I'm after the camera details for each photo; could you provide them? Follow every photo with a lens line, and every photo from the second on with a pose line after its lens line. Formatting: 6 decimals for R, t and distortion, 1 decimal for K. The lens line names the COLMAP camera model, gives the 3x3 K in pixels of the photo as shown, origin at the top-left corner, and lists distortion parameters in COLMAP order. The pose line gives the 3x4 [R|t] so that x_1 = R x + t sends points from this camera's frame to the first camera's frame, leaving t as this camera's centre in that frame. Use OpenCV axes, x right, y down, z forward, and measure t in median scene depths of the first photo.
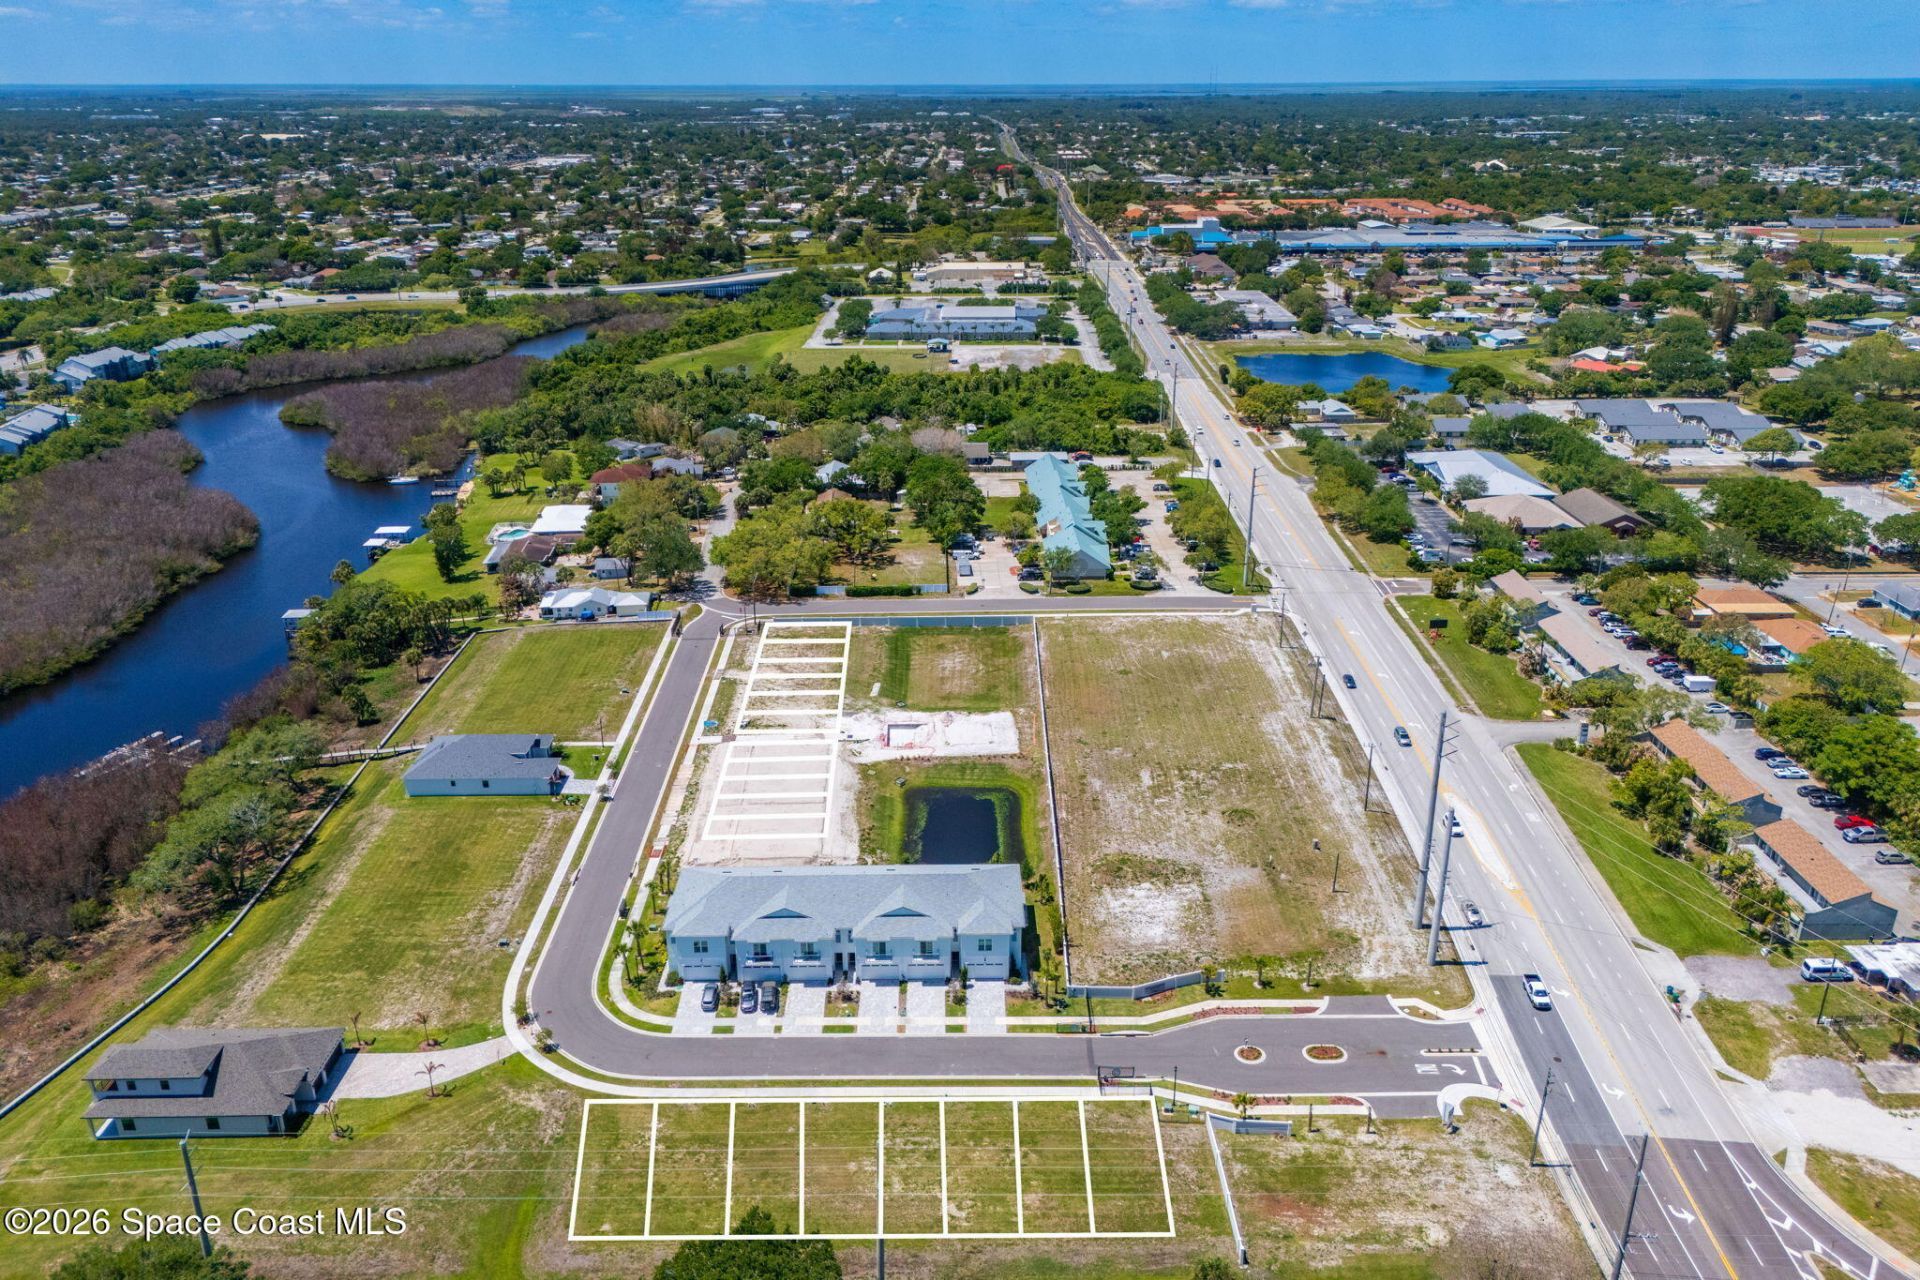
lens RADIAL K [[1402.6, 0, 960.0], [0, 1402.6, 640.0], [0, 0, 1]] dist [0.083859, -0.100673]
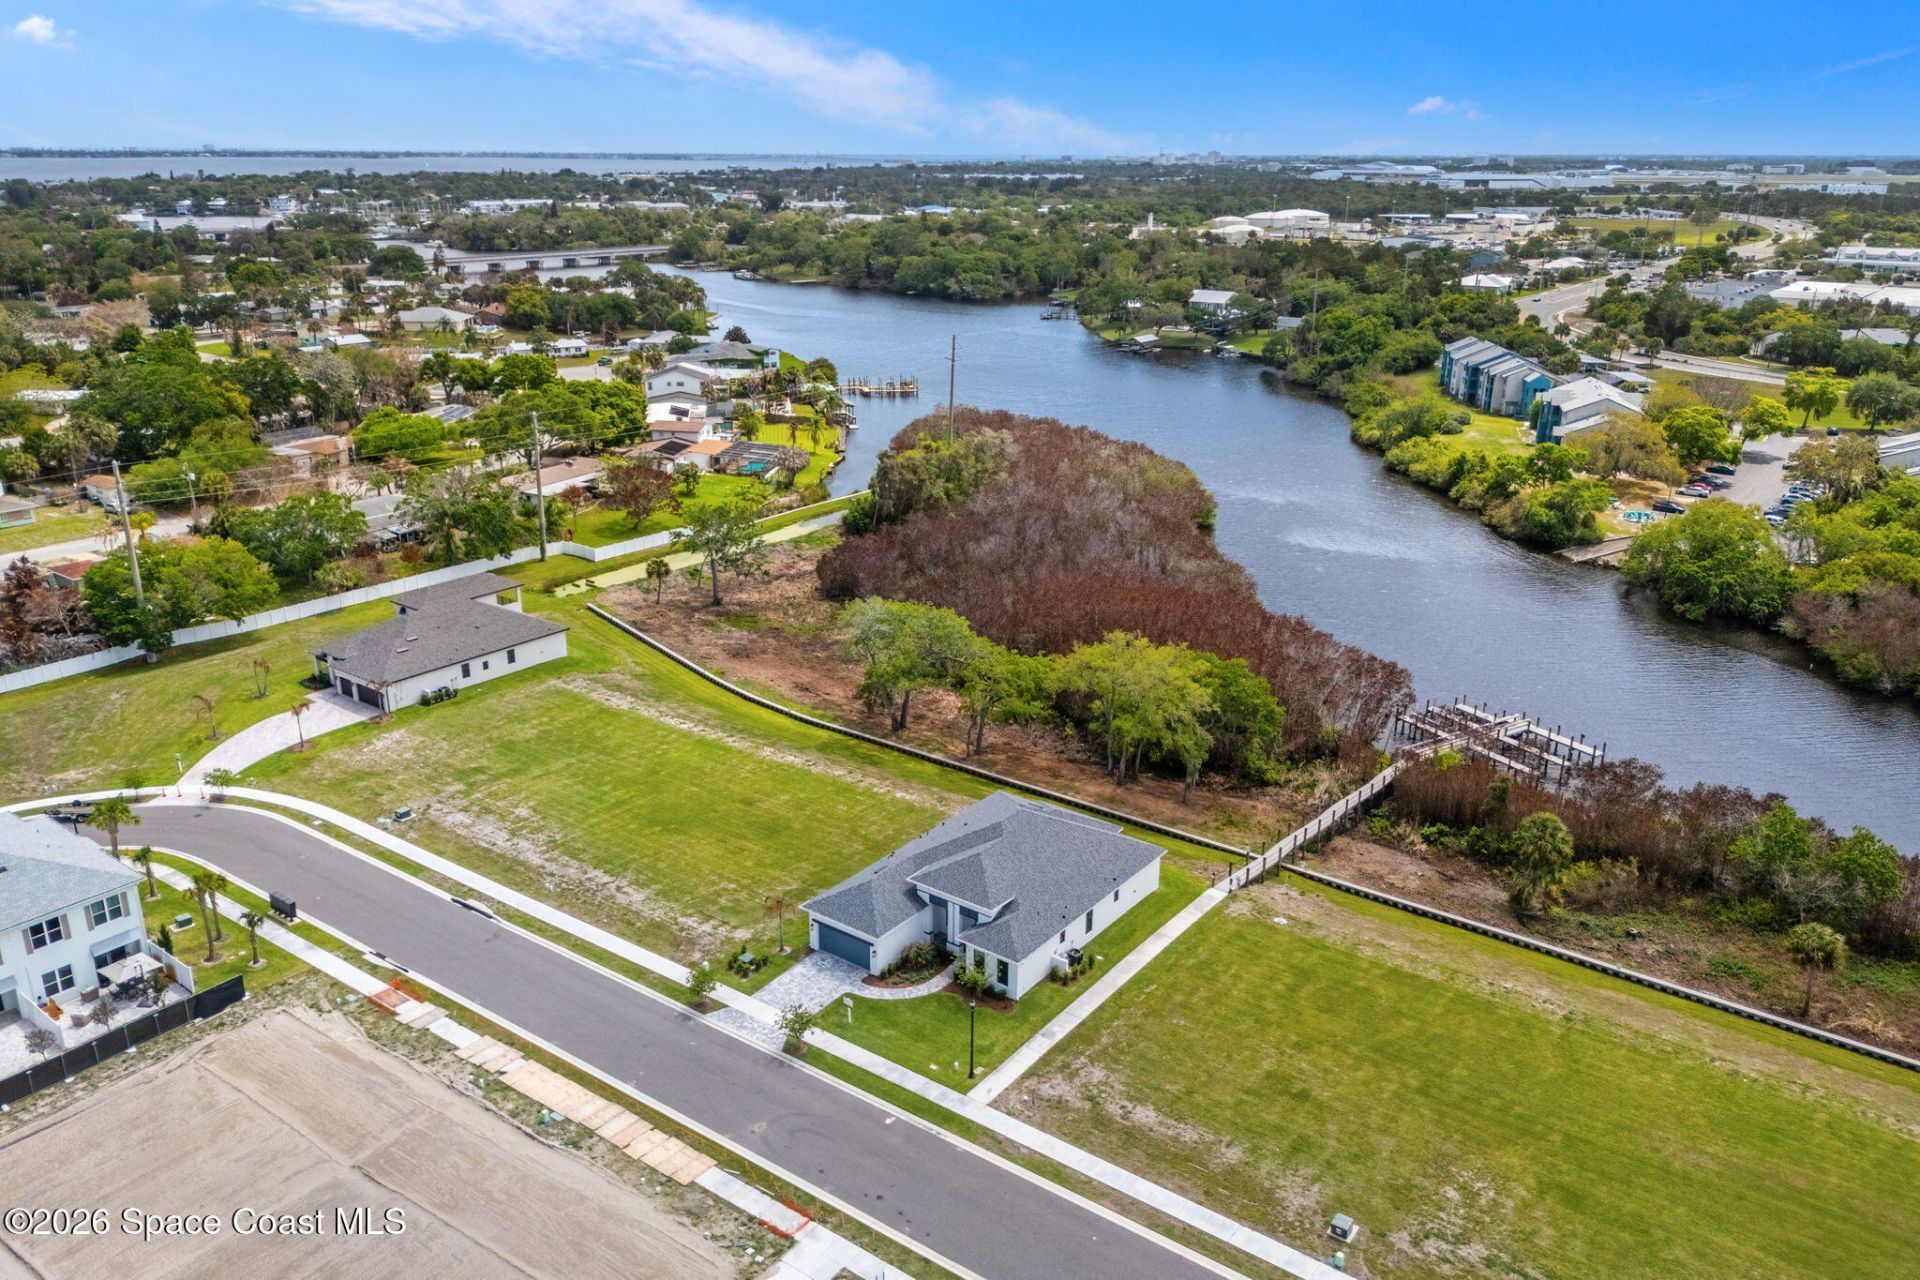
lens RADIAL K [[1402.6, 0, 960.0], [0, 1402.6, 640.0], [0, 0, 1]] dist [0.083859, -0.100673]
pose [[-0.612256, 0.257512, -0.747550, -0.018191], [-0.292988, 0.804273, 0.517013, -0.193033], [0.734371, 0.535567, -0.416973, 1.101750]]
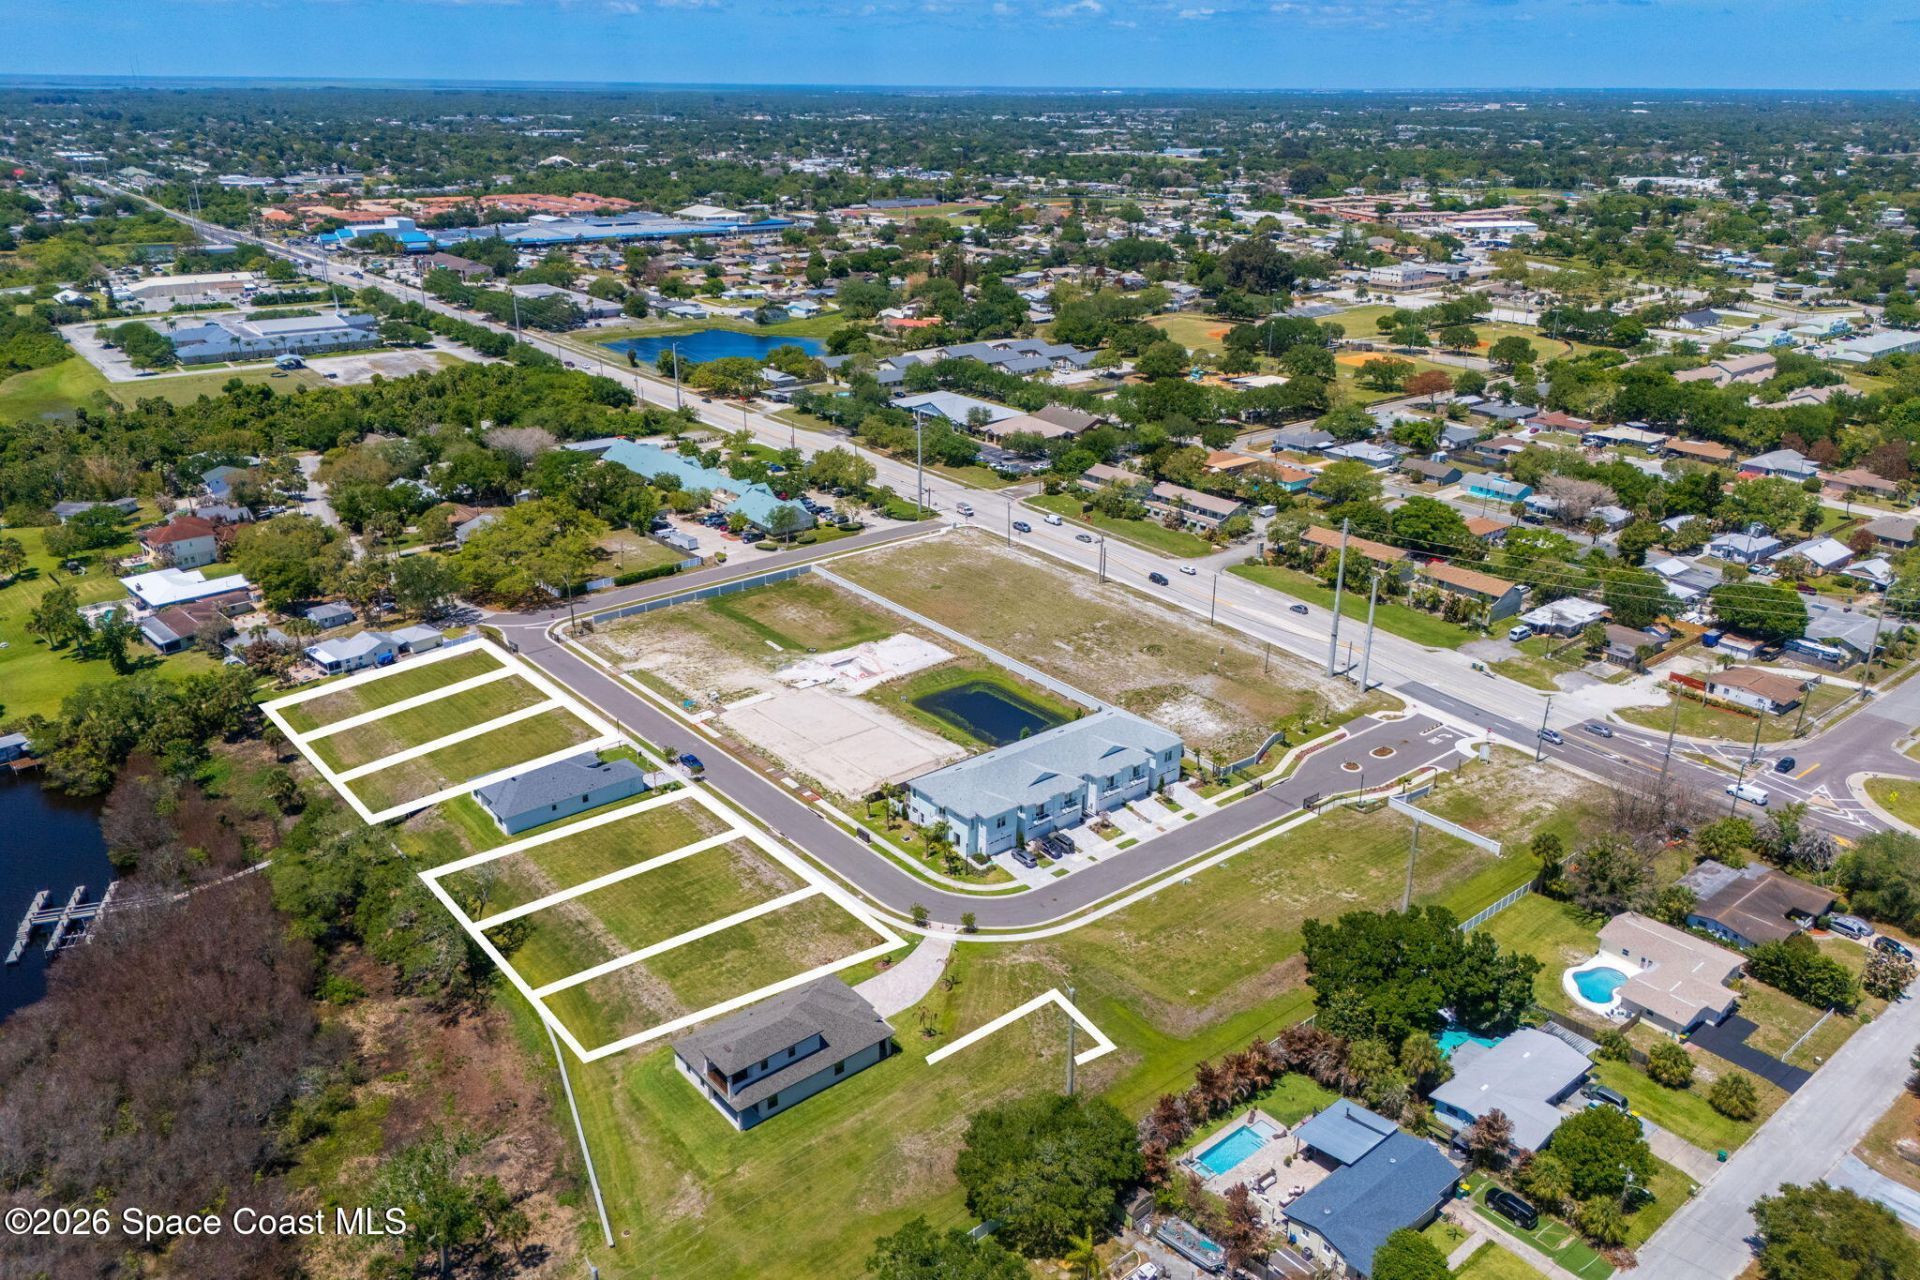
lens RADIAL K [[1402.6, 0, 960.0], [0, 1402.6, 640.0], [0, 0, 1]] dist [0.083859, -0.100673]
pose [[0.779118, -0.222489, 0.586066, -0.642956], [0.221652, 0.972280, 0.074443, -0.019172], [-0.586383, 0.071903, 0.806837, 0.046944]]
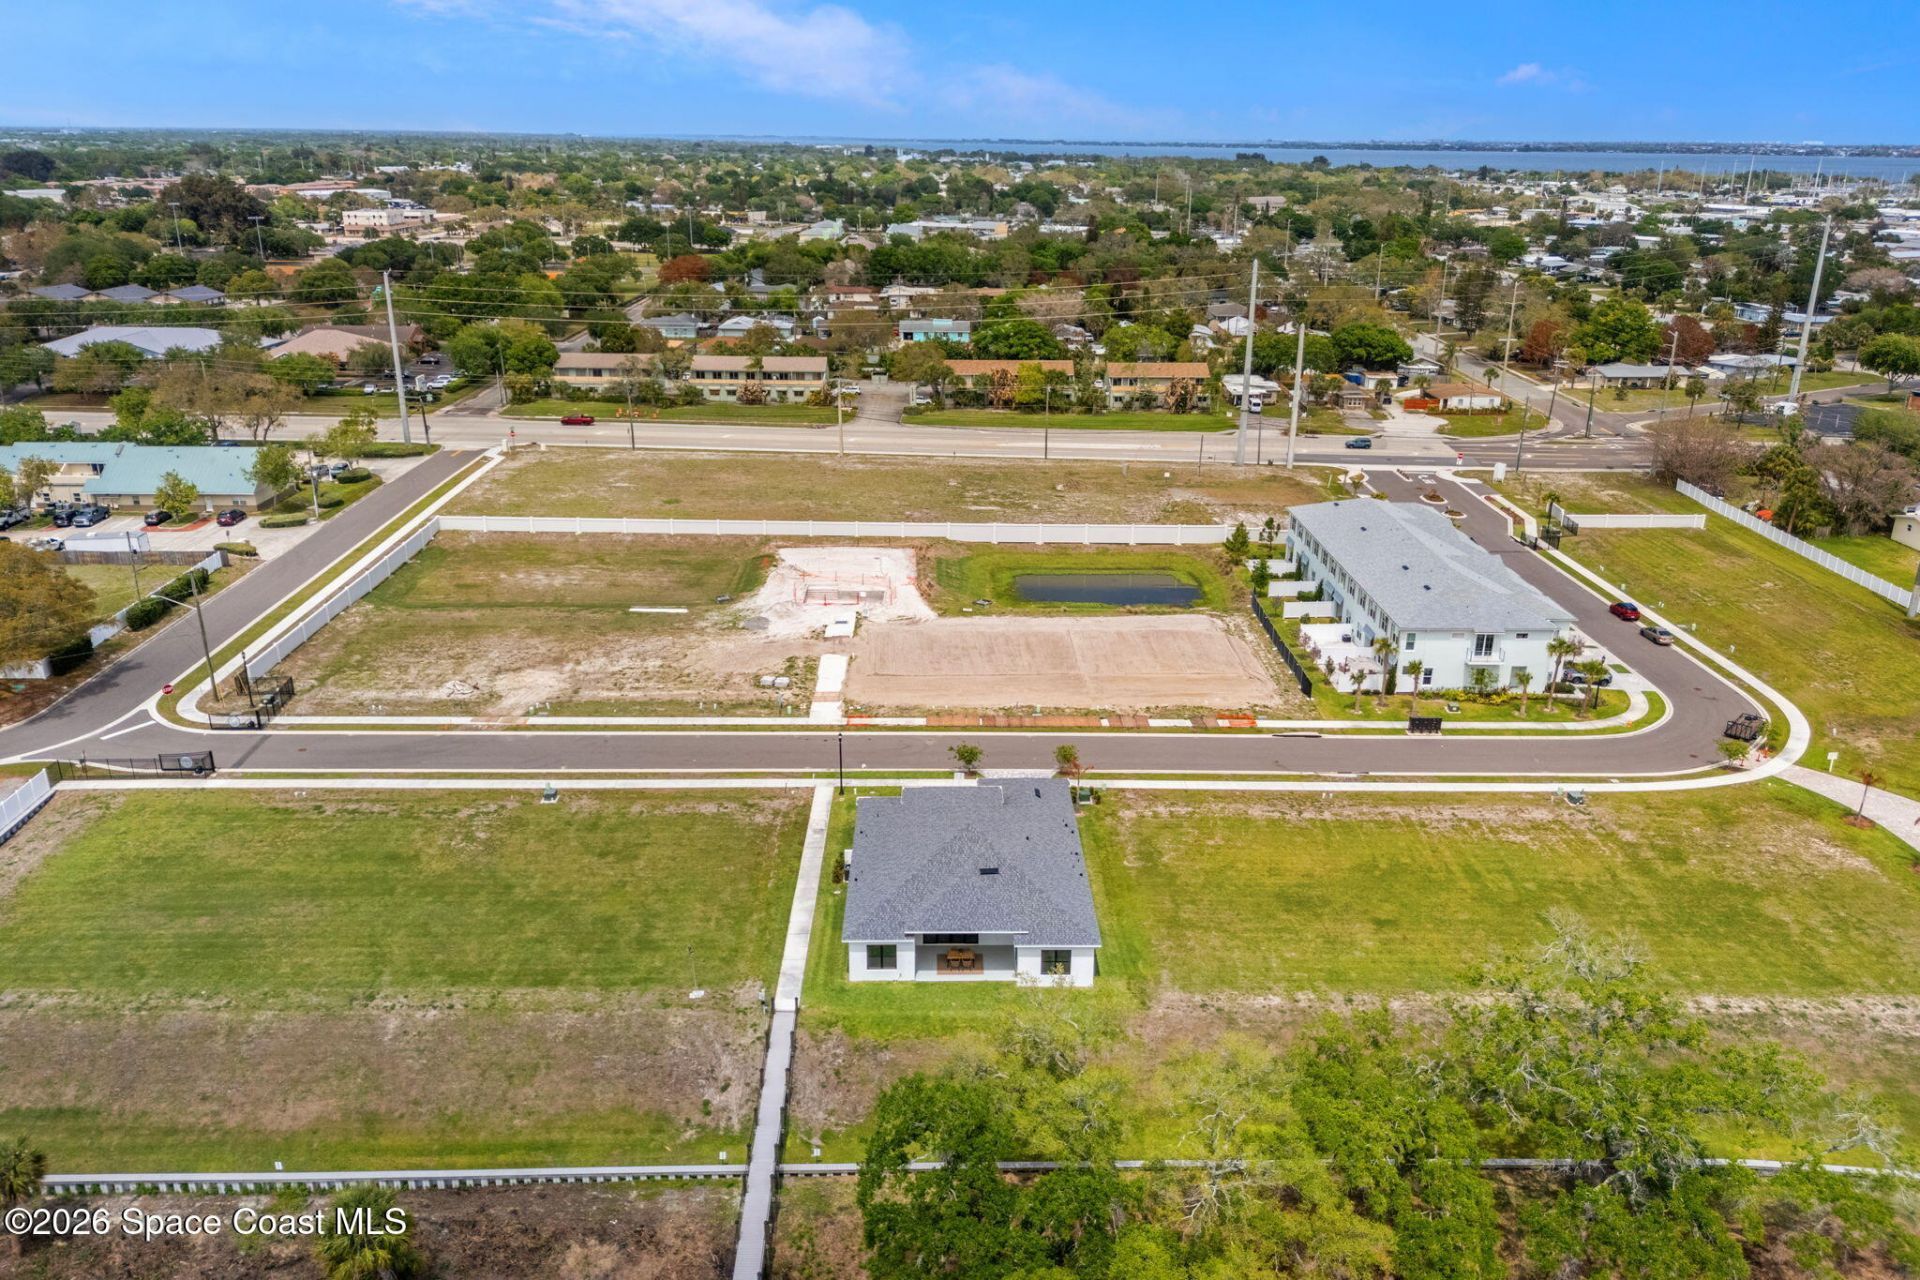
lens RADIAL K [[1408.4, 0, 963.3], [0, 1408.4, 637.6], [0, 0, 1]] dist [0.114440, -0.153193]
pose [[-0.006454, -0.333125, 0.942861, -0.686601], [0.359076, 0.879223, 0.313099, -0.103573], [-0.933286, 0.340579, 0.113942, 0.904395]]
